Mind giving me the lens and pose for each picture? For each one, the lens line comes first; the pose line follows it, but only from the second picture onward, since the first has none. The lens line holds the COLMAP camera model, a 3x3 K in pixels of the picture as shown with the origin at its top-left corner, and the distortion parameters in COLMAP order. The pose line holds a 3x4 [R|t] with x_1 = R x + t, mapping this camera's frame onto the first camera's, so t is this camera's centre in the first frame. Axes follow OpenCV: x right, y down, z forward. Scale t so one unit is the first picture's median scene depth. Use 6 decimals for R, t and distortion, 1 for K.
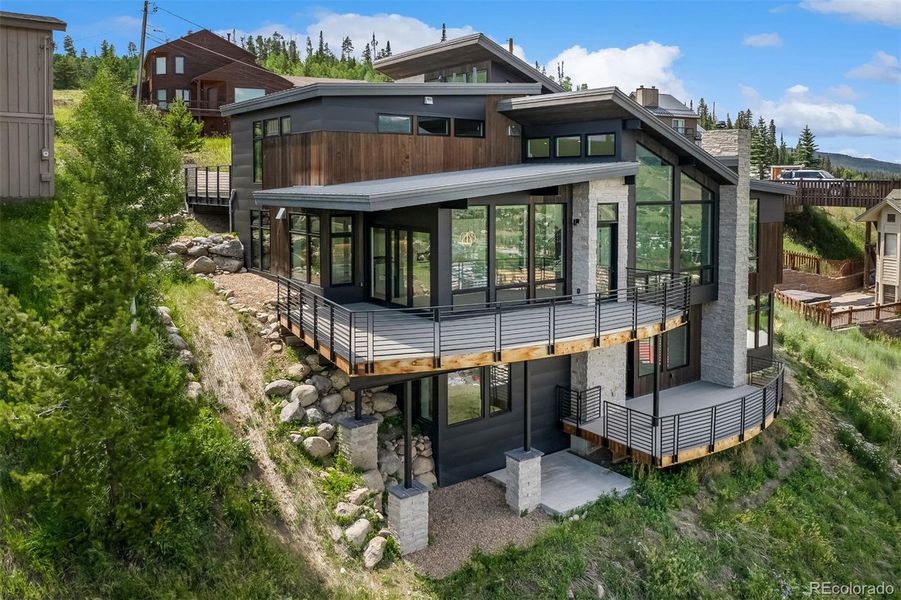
lens RADIAL K [[381.0, 0, 450.5], [0, 381.0, 300.0], [0, 0, 1]] dist [-0.006620, 0.000386]
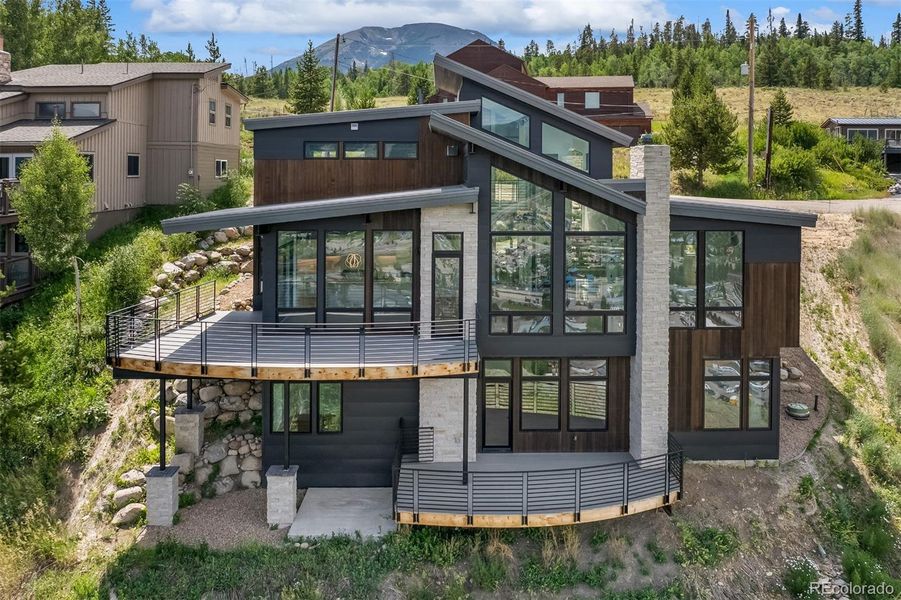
lens RADIAL K [[406.0, 0, 450.5], [0, 406.0, 300.0], [0, 0, 1]] dist [-0.008529, -0.000160]
pose [[0.931551, 0.098156, -0.350113, 0.796478], [-0.108858, 0.993997, -0.010968, -0.081333], [0.346934, 0.048329, 0.936643, 0.081488]]
